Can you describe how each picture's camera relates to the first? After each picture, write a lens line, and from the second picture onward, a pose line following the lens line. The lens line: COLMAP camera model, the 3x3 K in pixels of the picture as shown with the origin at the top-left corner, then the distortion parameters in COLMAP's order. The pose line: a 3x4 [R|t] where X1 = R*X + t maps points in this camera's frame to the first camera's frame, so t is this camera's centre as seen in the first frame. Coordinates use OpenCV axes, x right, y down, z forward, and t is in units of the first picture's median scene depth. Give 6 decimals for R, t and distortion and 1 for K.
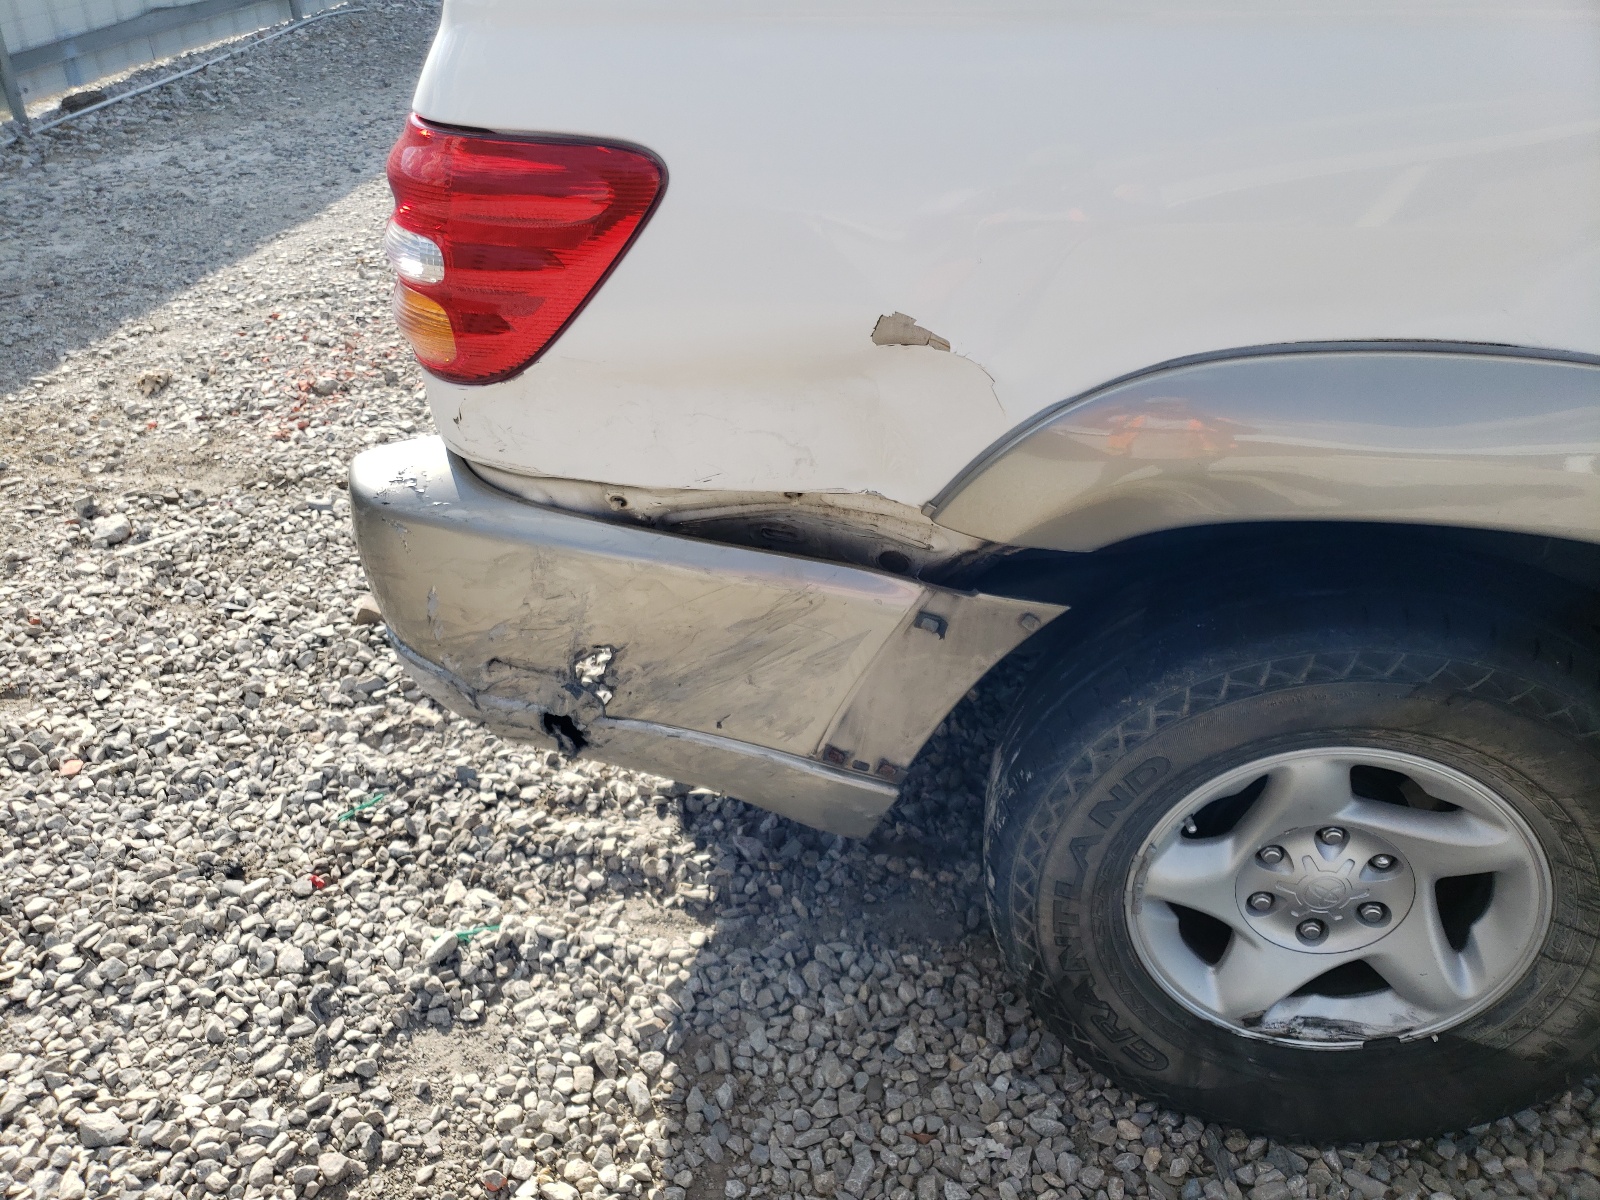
lens RADIAL K [[1233.0, 0, 762.3], [0, 1233.0, 598.2], [0, 0, 1]] dist [-0.046989, -0.001818]
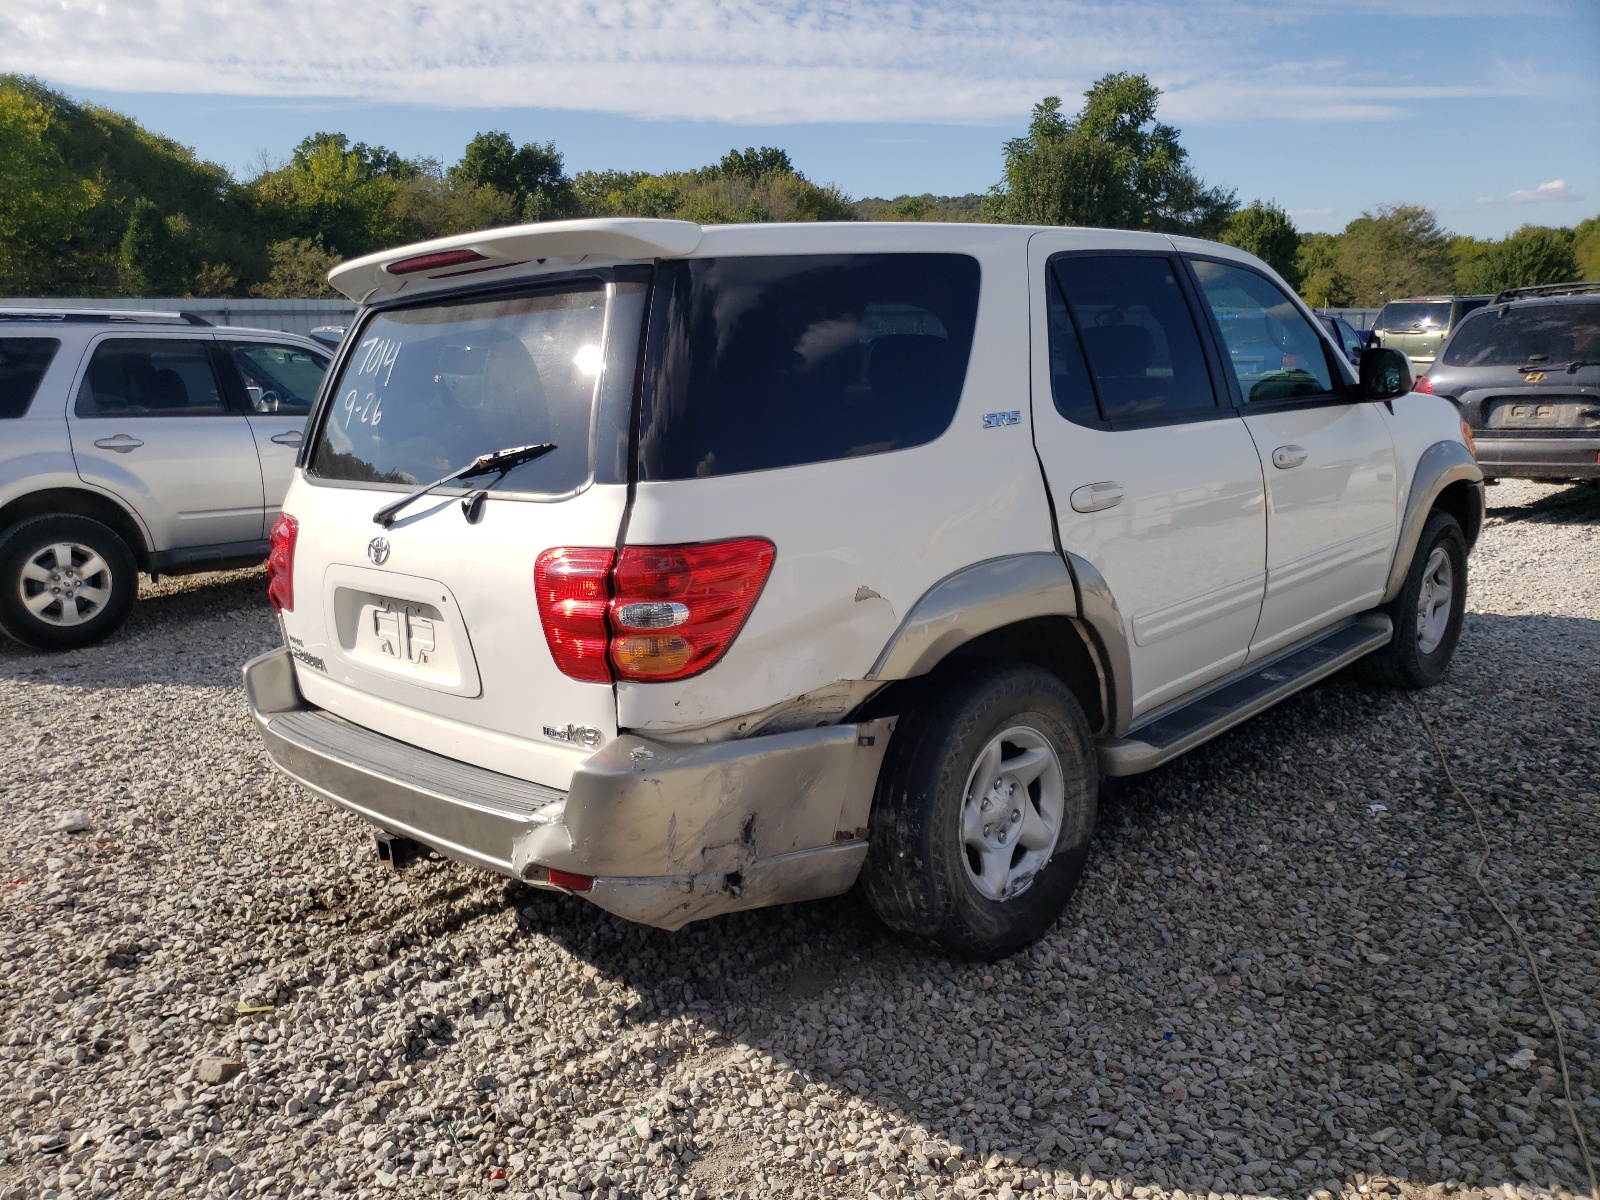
lens RADIAL K [[1233.0, 0, 762.3], [0, 1233.0, 598.2], [0, 0, 1]] dist [-0.046989, -0.001818]
pose [[0.588293, -0.167290, 0.791154, -1.421671], [0.453589, 0.878225, -0.151582, 0.041771], [-0.669453, 0.448034, 0.592535, -0.183806]]
